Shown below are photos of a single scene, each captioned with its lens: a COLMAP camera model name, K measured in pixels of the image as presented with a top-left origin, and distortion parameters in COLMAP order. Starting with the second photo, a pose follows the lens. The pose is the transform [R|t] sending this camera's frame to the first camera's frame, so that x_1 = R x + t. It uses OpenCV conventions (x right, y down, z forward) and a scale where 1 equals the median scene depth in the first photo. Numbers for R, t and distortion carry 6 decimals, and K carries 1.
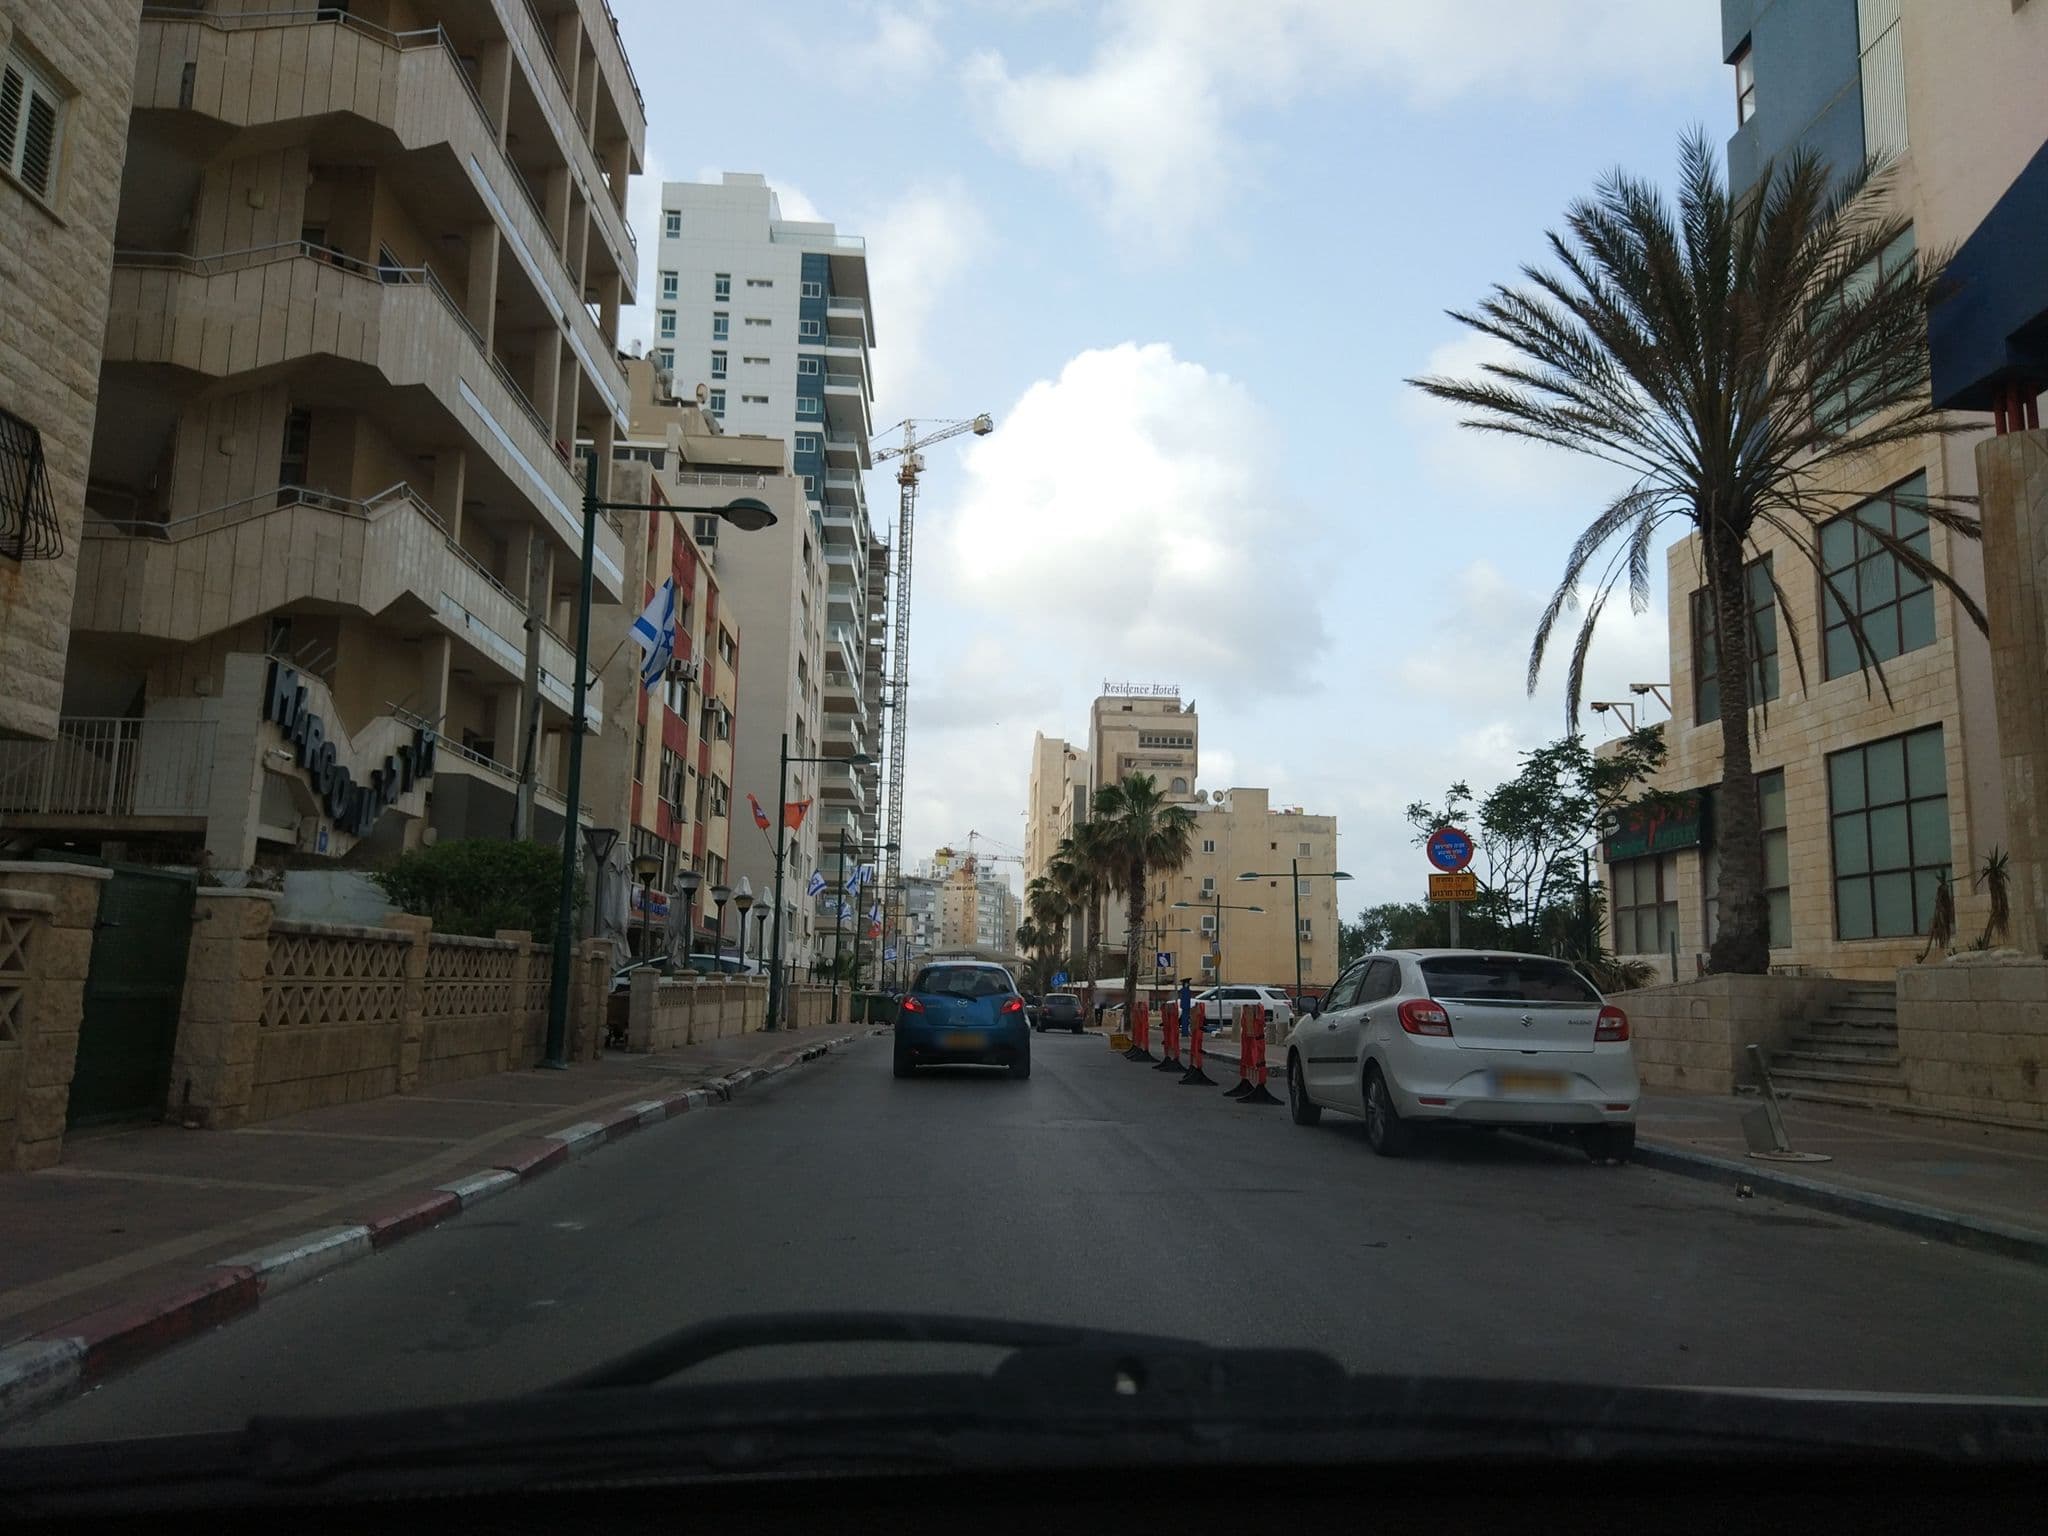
lens RADIAL K [[1495.7, 0, 1045.7], [0, 1495.7, 787.8], [0, 0, 1]] dist [0.003346, 0.001769]
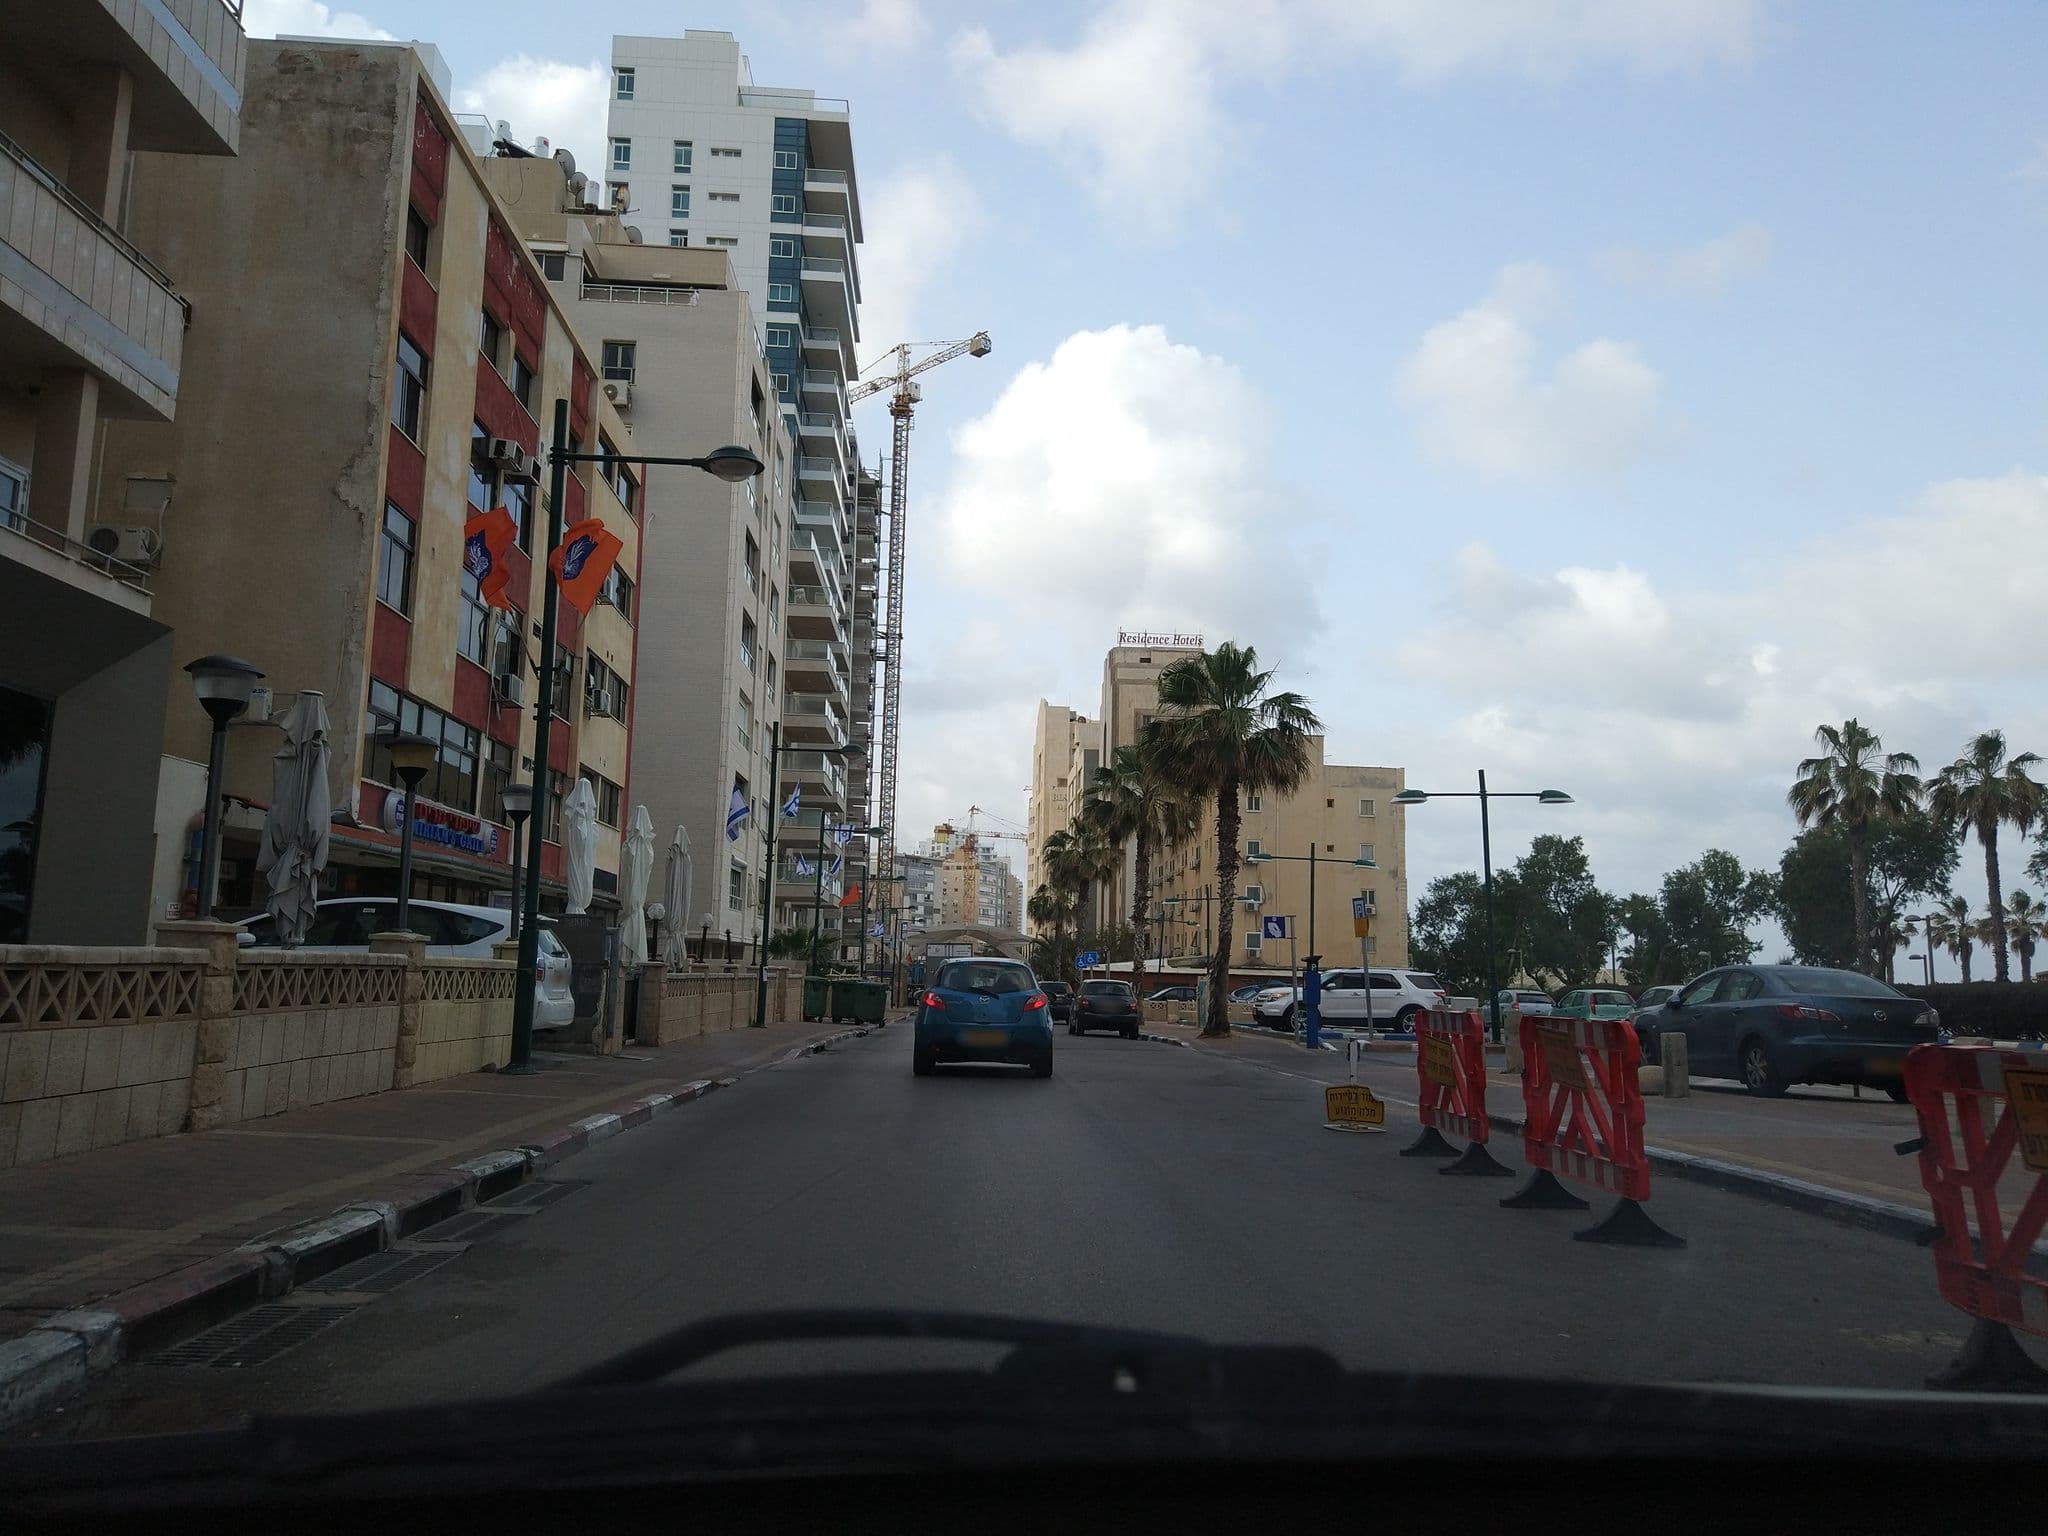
lens RADIAL K [[1512.9, 0, 1024.0], [0, 1512.9, 768.0], [0, 0, 1]] dist [0.000406, -0.001328]
pose [[0.999885, -0.001864, -0.015079, -0.007134], [0.001858, 0.999998, -0.000466, 0.017489], [0.015080, 0.000438, 0.999886, 0.131042]]
